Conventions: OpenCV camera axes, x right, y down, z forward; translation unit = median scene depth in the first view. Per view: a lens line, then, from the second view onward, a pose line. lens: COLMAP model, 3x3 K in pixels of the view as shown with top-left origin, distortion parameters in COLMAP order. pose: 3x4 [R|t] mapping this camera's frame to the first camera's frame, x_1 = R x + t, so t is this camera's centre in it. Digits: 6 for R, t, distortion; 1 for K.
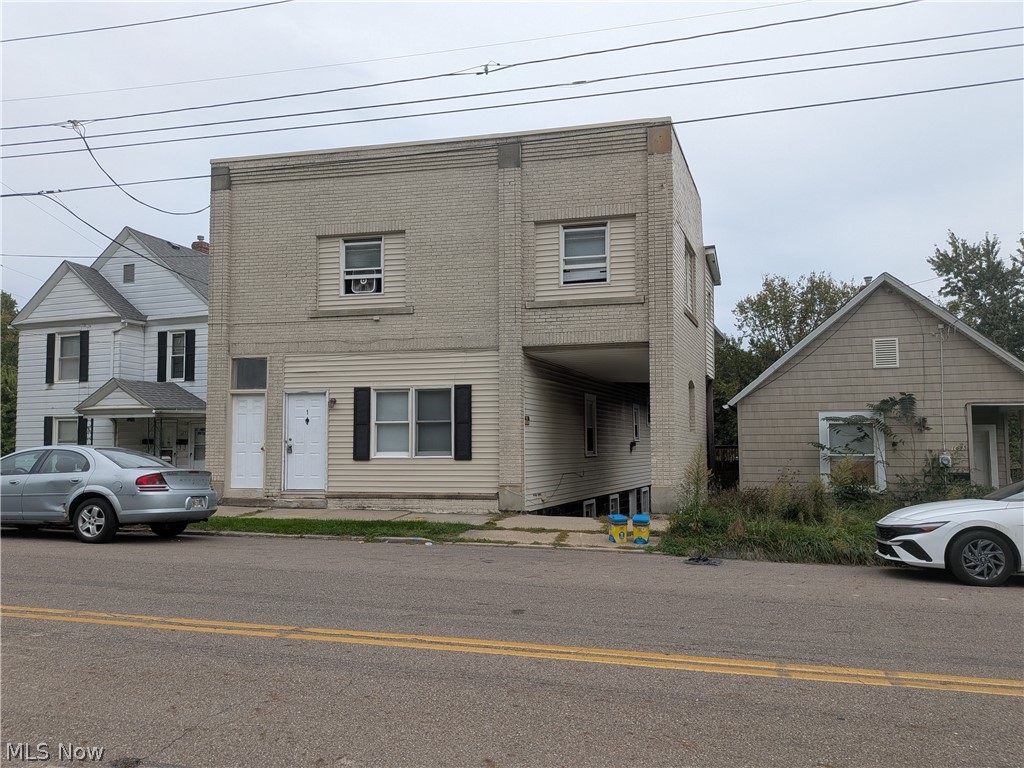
lens RADIAL K [[726.5, 0, 512.9], [0, 726.5, 398.8], [0, 0, 1]] dist [0.073633, -0.100163]
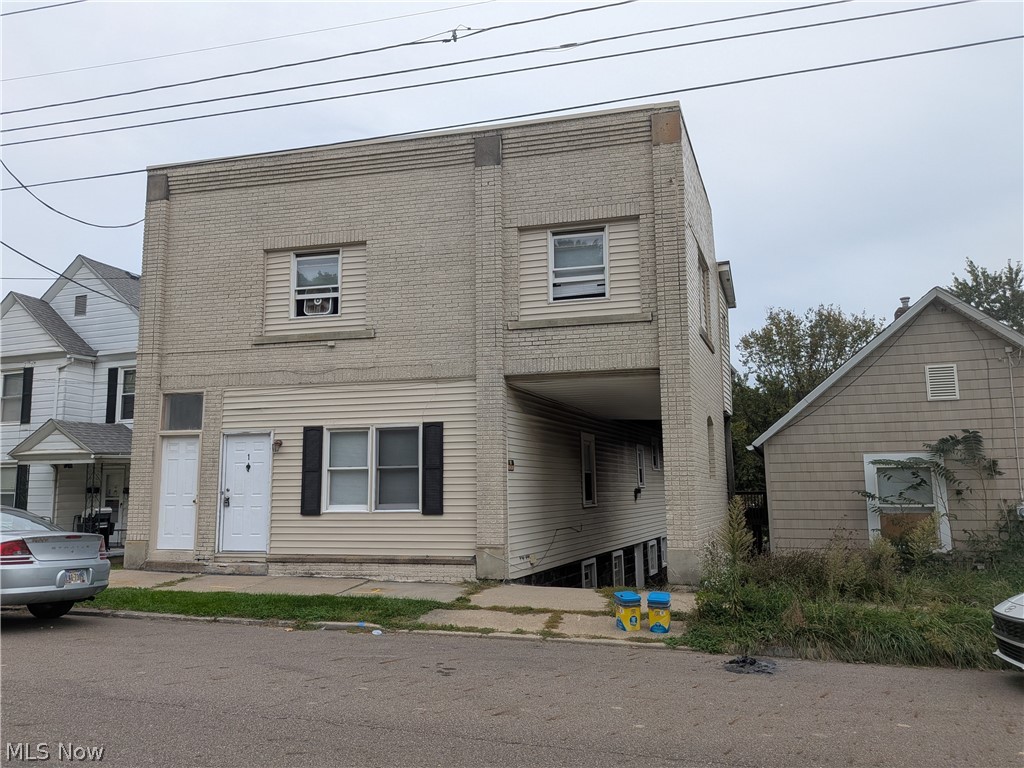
lens RADIAL K [[726.5, 0, 491.9], [0, 726.5, 385.3], [0, 0, 1]] dist [0.073633, -0.100163]
pose [[0.999700, -0.007220, -0.023399, 0.017328], [0.005440, 0.997152, -0.075228, 0.001204], [0.023876, 0.075078, 0.996892, 0.170025]]
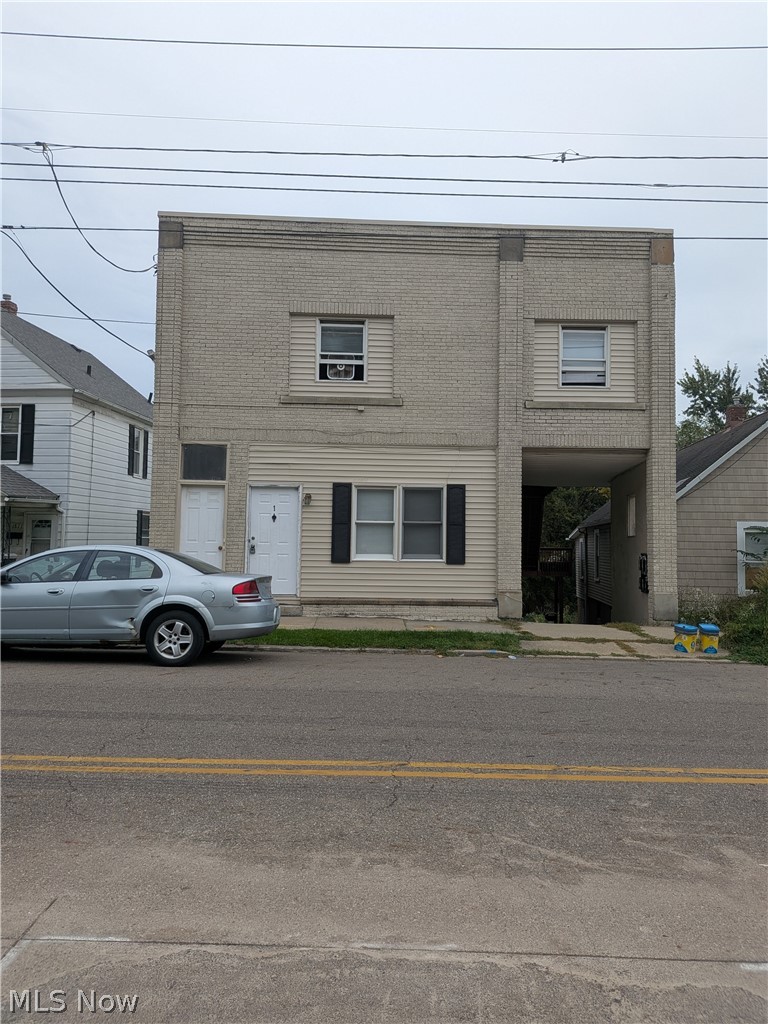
lens RADIAL K [[726.5, 0, 388.2], [0, 726.5, 493.5], [0, 0, 1]] dist [0.073633, -0.100163]
pose [[0.966710, 0.033579, 0.253661, -0.383316], [-0.033367, 0.999430, -0.005141, 0.000153], [-0.253689, -0.003494, 0.967280, 0.104523]]
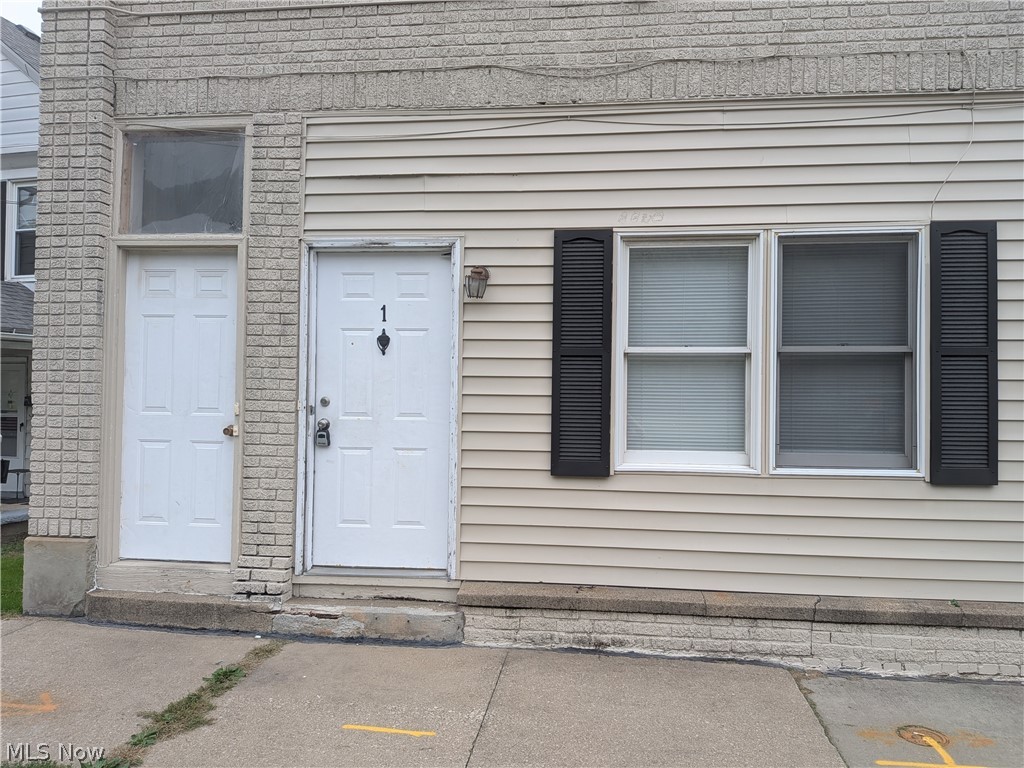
lens RADIAL K [[726.5, 0, 528.1], [0, 726.5, 391.8], [0, 0, 1]] dist [0.073633, -0.100163]
pose [[0.993839, 0.018183, 0.109328, -0.261187], [-0.022503, 0.999009, 0.038410, 0.038930], [-0.108522, -0.040634, 0.993263, 0.710069]]
